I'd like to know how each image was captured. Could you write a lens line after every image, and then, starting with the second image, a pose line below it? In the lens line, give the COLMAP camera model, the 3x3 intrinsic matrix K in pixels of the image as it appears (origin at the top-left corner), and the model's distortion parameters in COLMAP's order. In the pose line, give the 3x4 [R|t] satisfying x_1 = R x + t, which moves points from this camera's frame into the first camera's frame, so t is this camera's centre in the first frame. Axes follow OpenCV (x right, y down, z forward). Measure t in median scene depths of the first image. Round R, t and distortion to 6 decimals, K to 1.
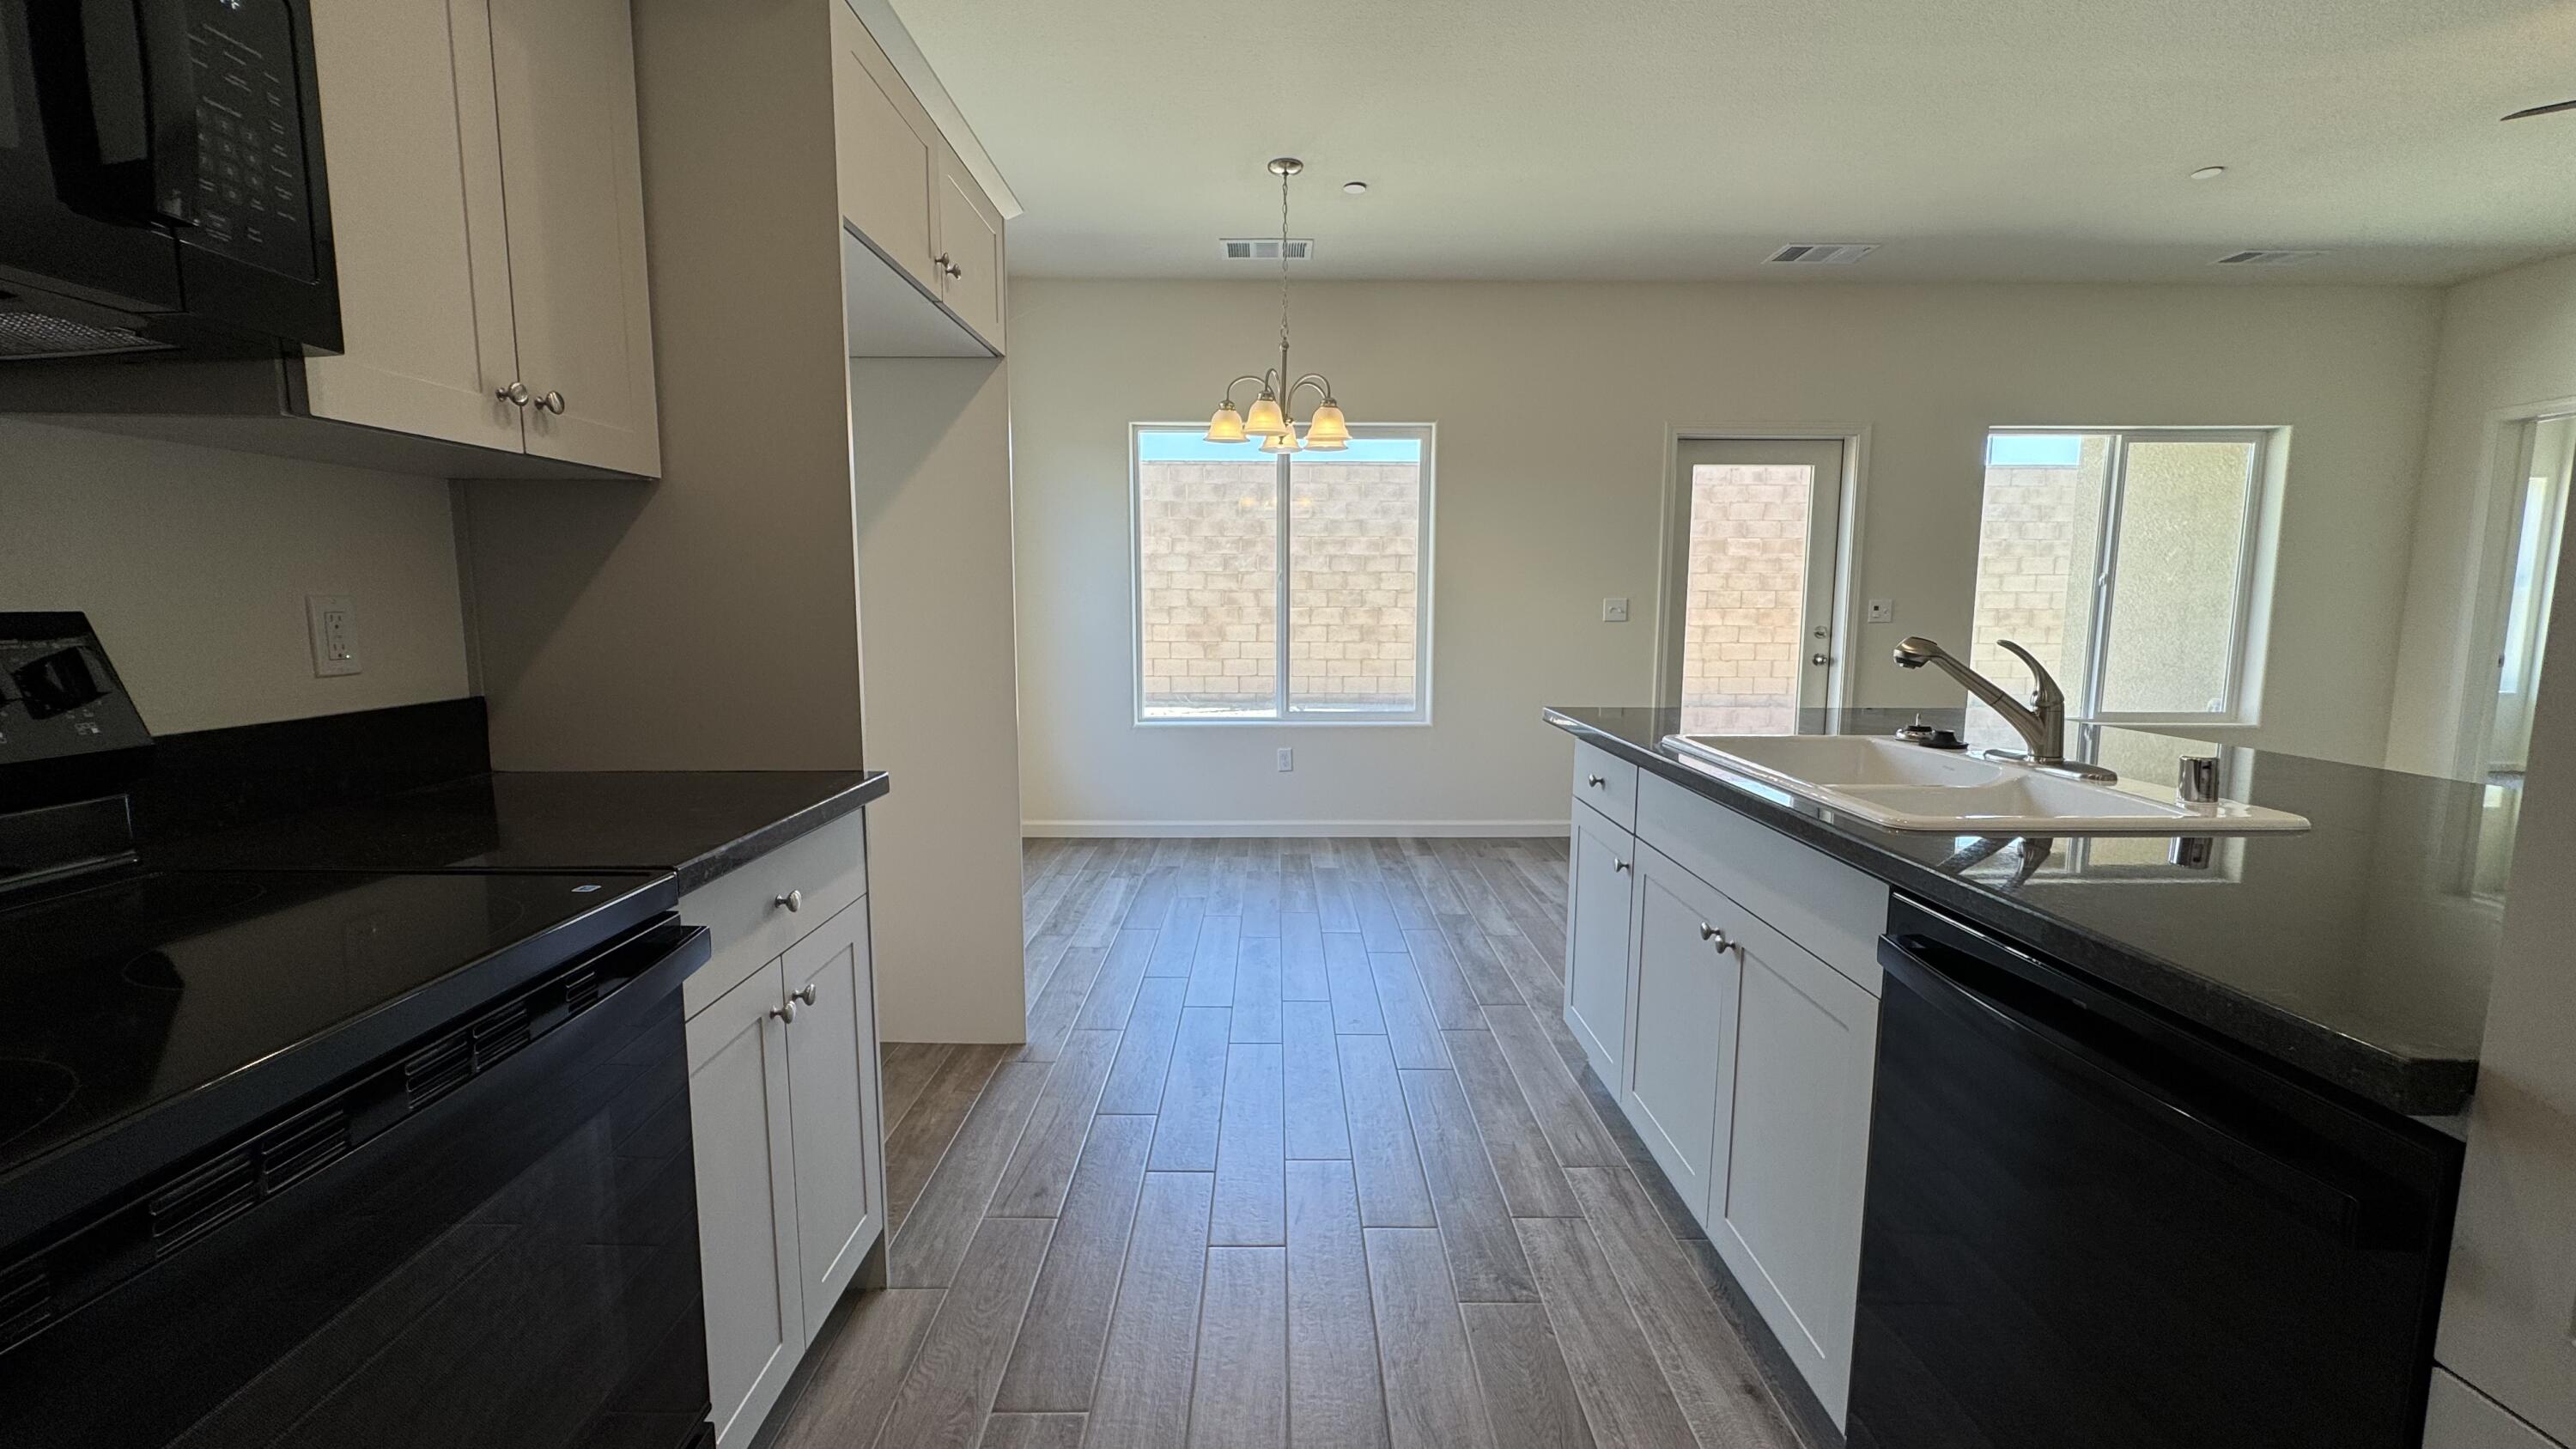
lens RADIAL K [[1030.9, 0, 1279.7], [0, 1030.9, 719.2], [0, 0, 1]] dist [0.009508, -0.000256]
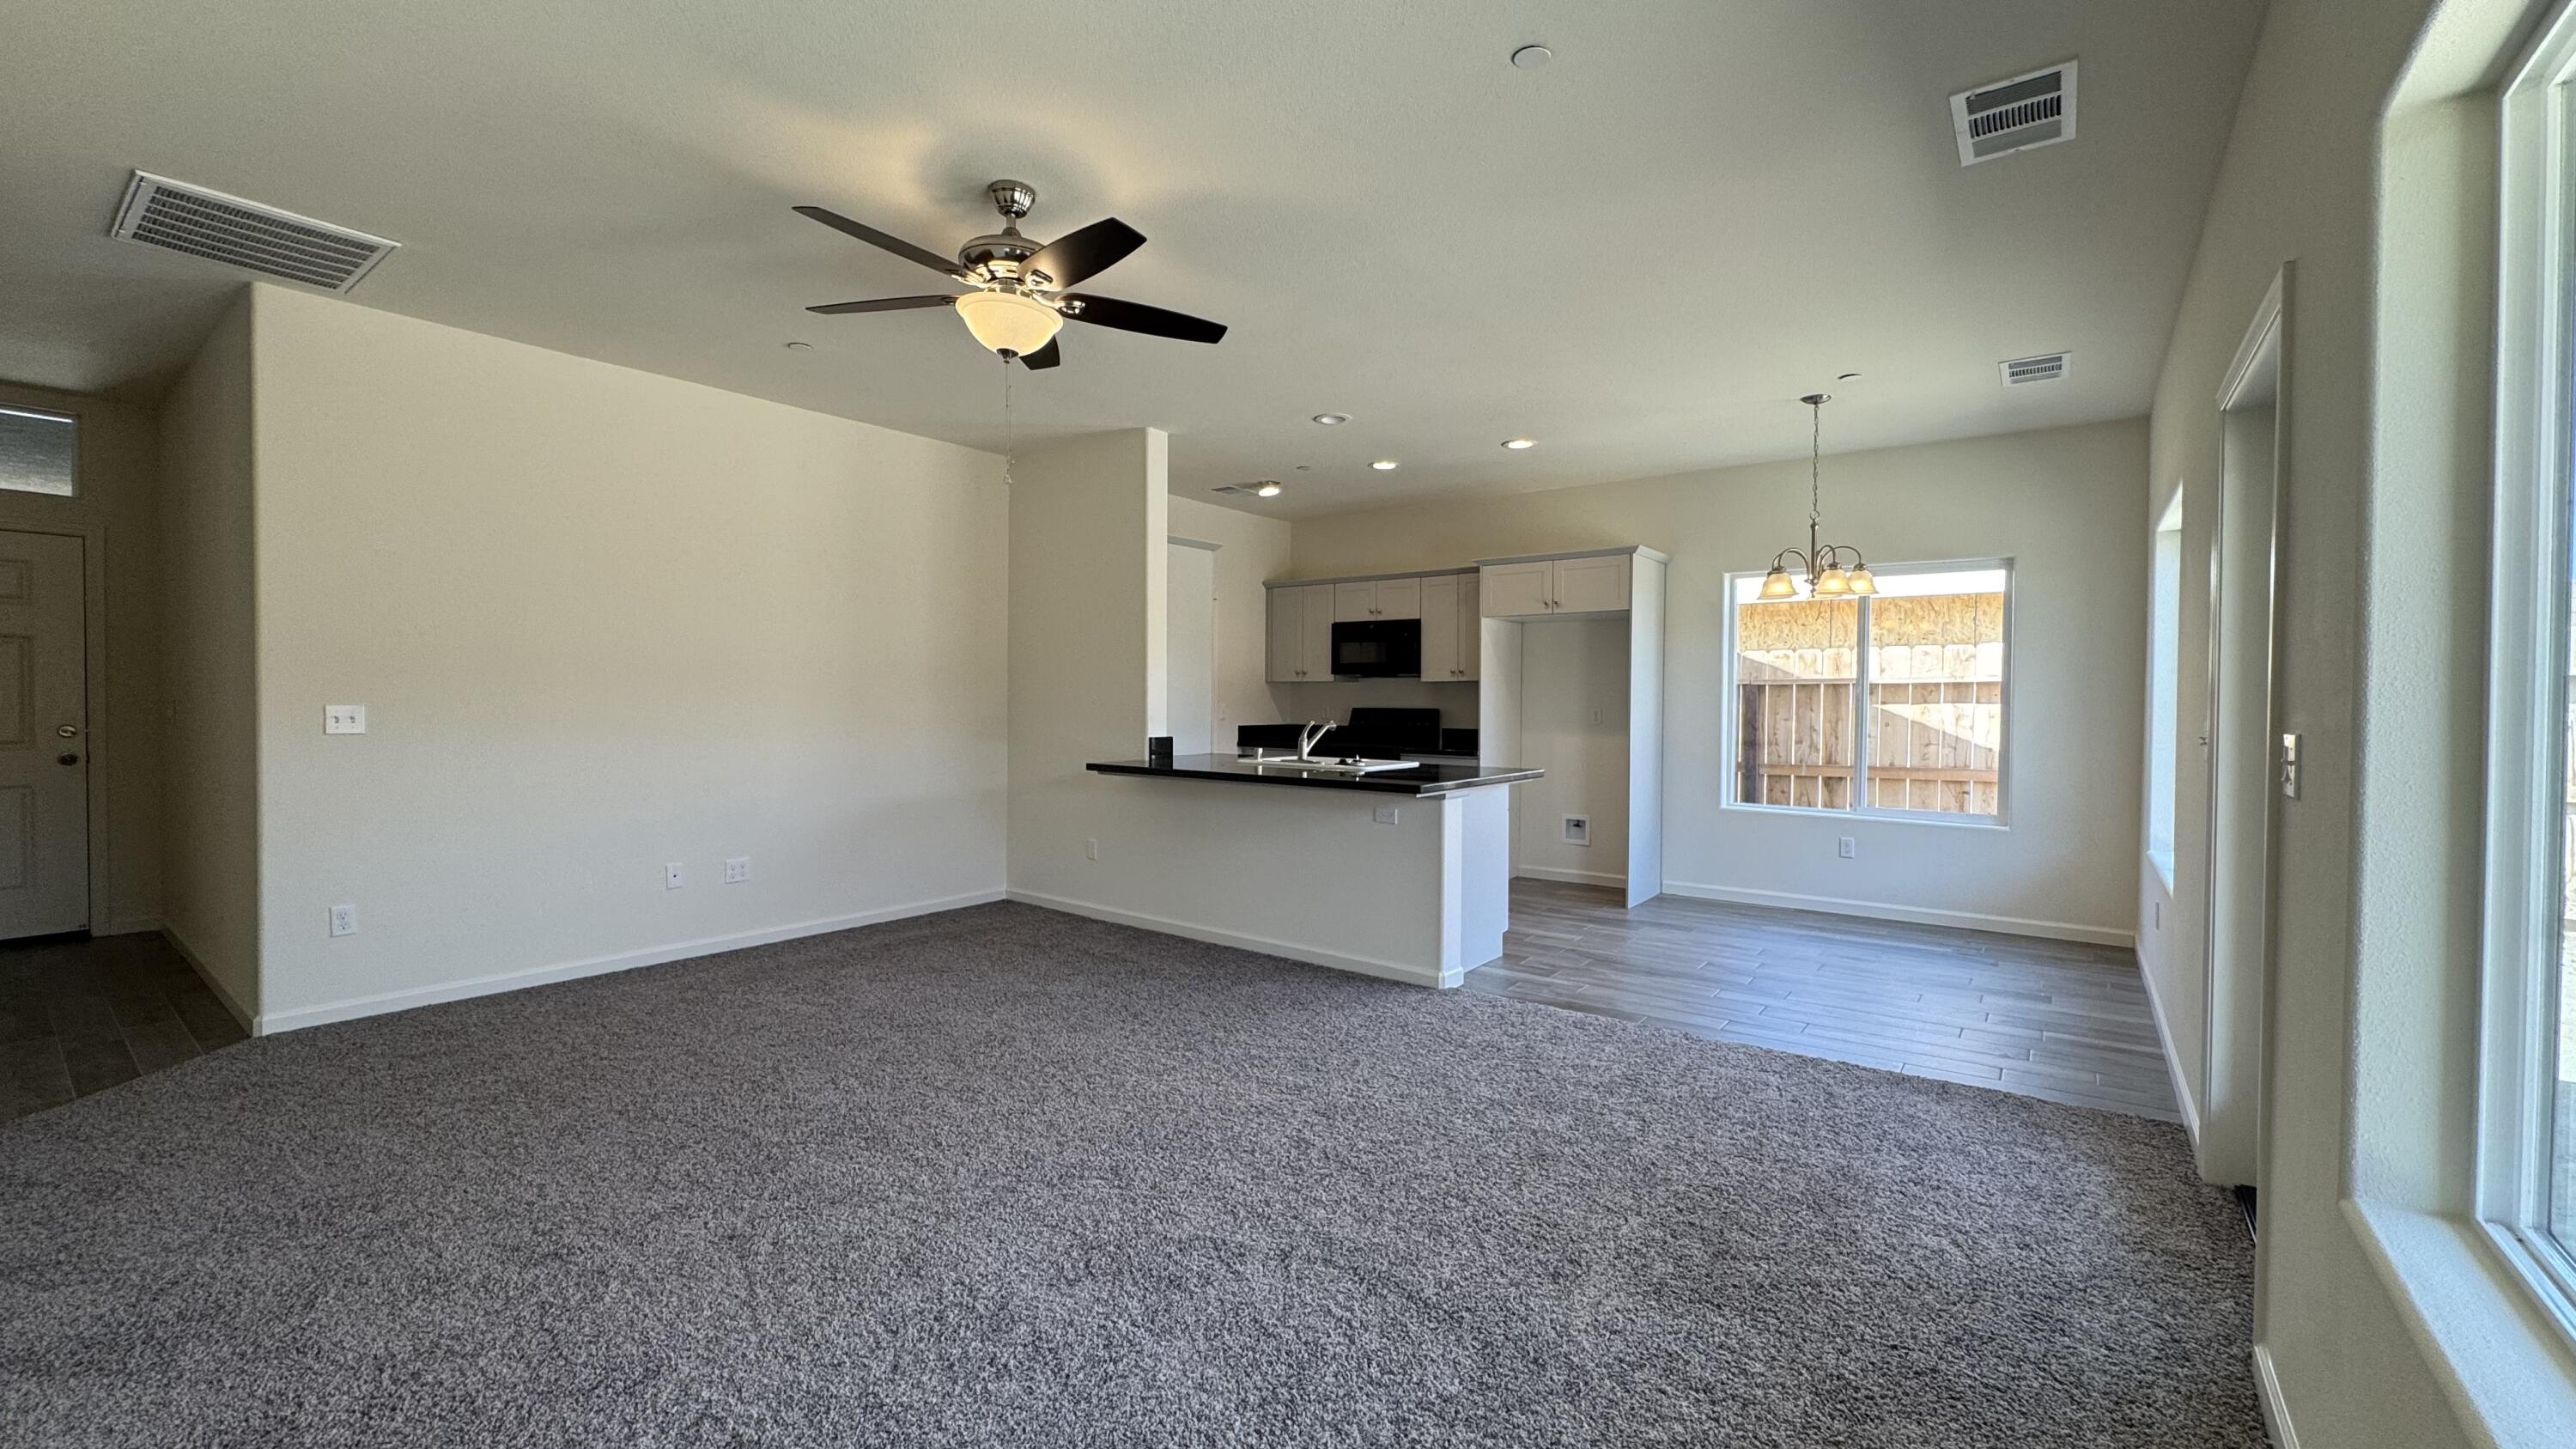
lens RADIAL K [[1030.9, 0, 1279.7], [0, 1030.9, 719.2], [0, 0, 1]] dist [0.009508, -0.000256]
pose [[-0.617666, 0.008918, -0.786390, 1.538828], [-0.100609, 0.990823, 0.090259, -0.168699], [0.779979, 0.134868, -0.611100, 1.347993]]
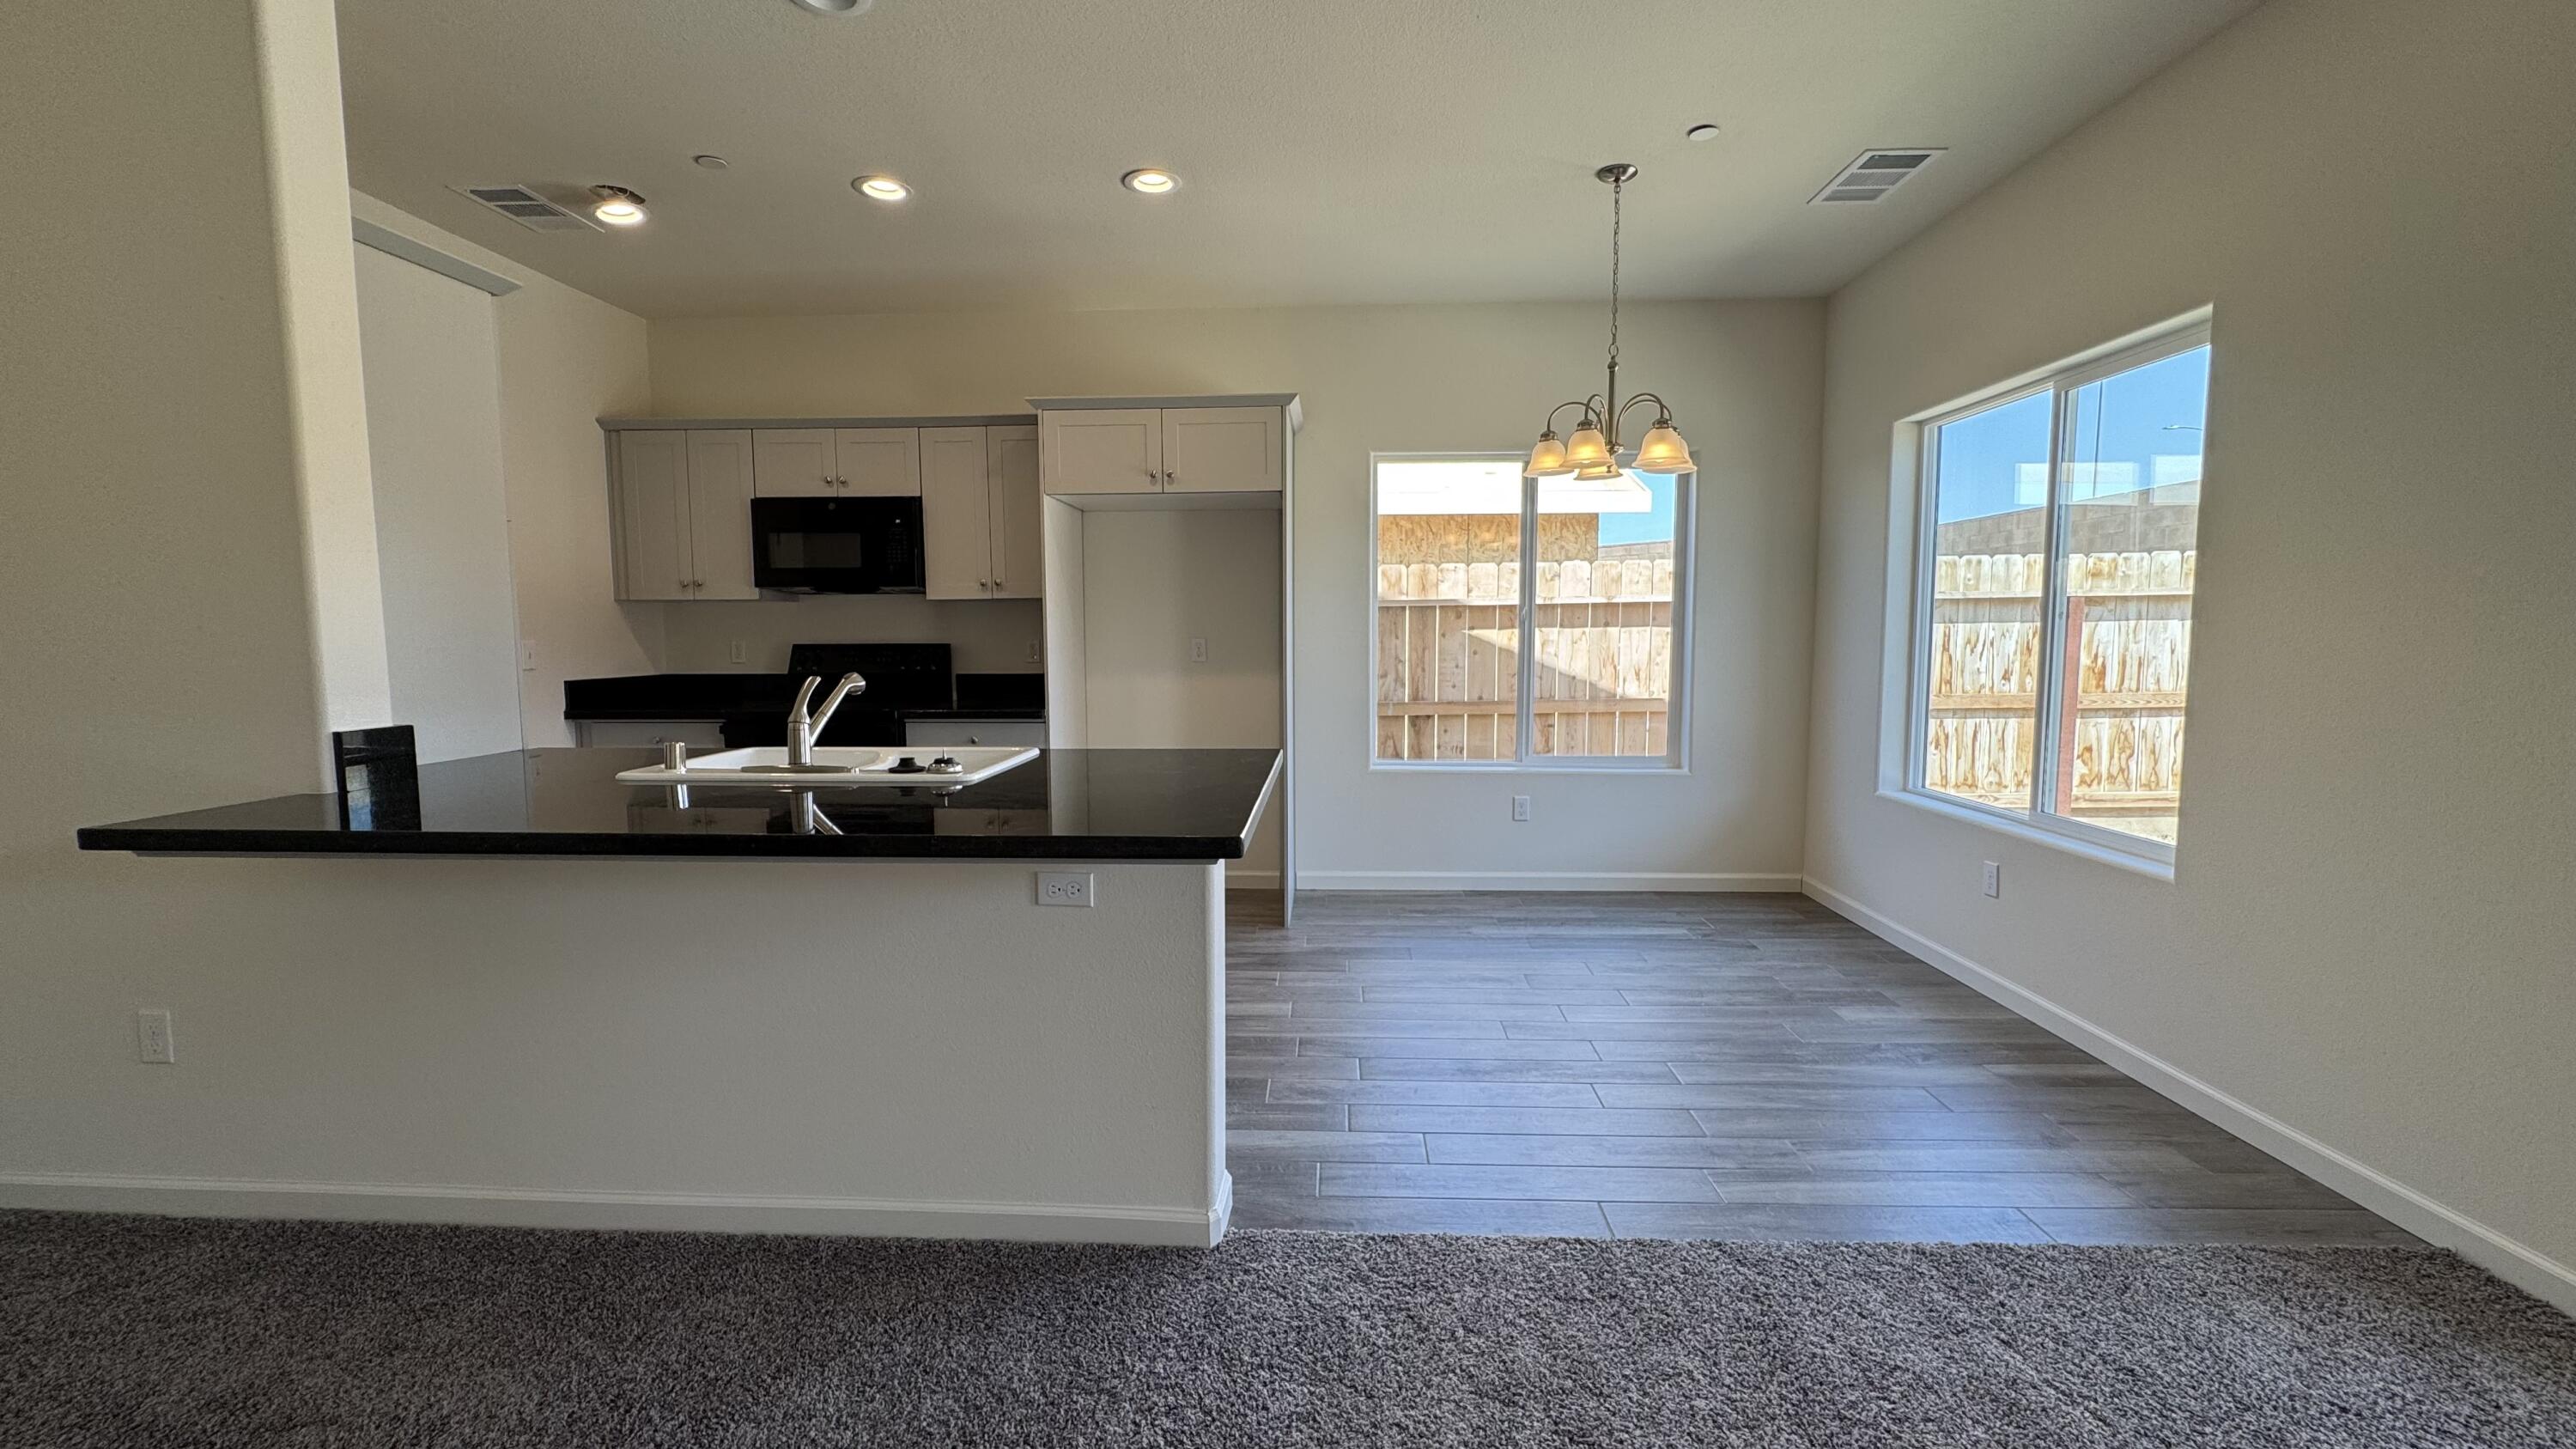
lens RADIAL K [[1030.9, 0, 1279.7], [0, 1030.9, 719.2], [0, 0, 1]] dist [0.009508, -0.000256]
pose [[-0.063151, 0.082036, -0.994627, 0.992994], [-0.113106, 0.989606, 0.088803, -0.101330], [0.991574, 0.118107, -0.053216, 0.812969]]
